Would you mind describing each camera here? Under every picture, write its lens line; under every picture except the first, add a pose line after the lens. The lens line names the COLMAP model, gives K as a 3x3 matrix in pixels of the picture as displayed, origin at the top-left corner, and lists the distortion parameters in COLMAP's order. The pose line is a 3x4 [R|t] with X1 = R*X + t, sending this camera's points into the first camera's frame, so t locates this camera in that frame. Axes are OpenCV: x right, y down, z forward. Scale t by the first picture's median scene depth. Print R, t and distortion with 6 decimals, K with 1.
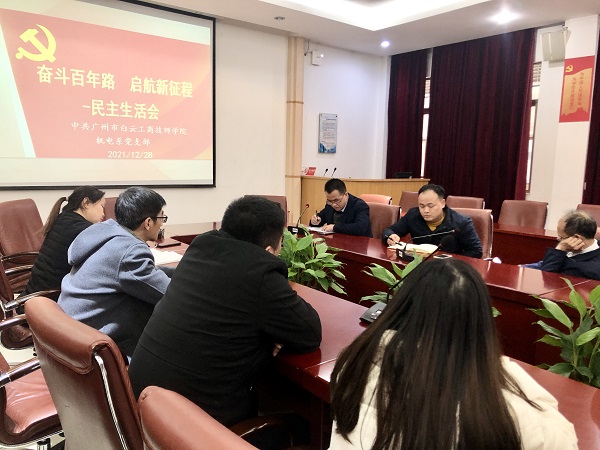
lens RADIAL K [[488.0, 0, 300.0], [0, 488.0, 225.0], [0, 0, 1]] dist [0.003273, -0.002749]
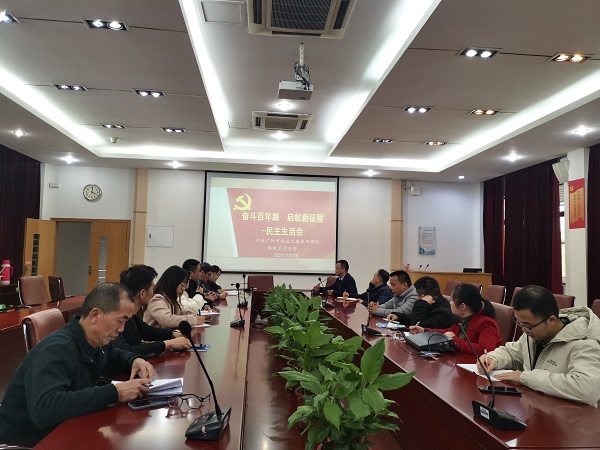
lens RADIAL K [[466.0, 0, 300.0], [0, 466.0, 225.0], [0, 0, 1]] dist [0.000604, 0.000766]
pose [[0.838525, -0.040708, -0.543340, 0.626171], [-0.076538, 0.978517, -0.191432, 0.070040], [0.539460, 0.202107, 0.817396, -0.394671]]
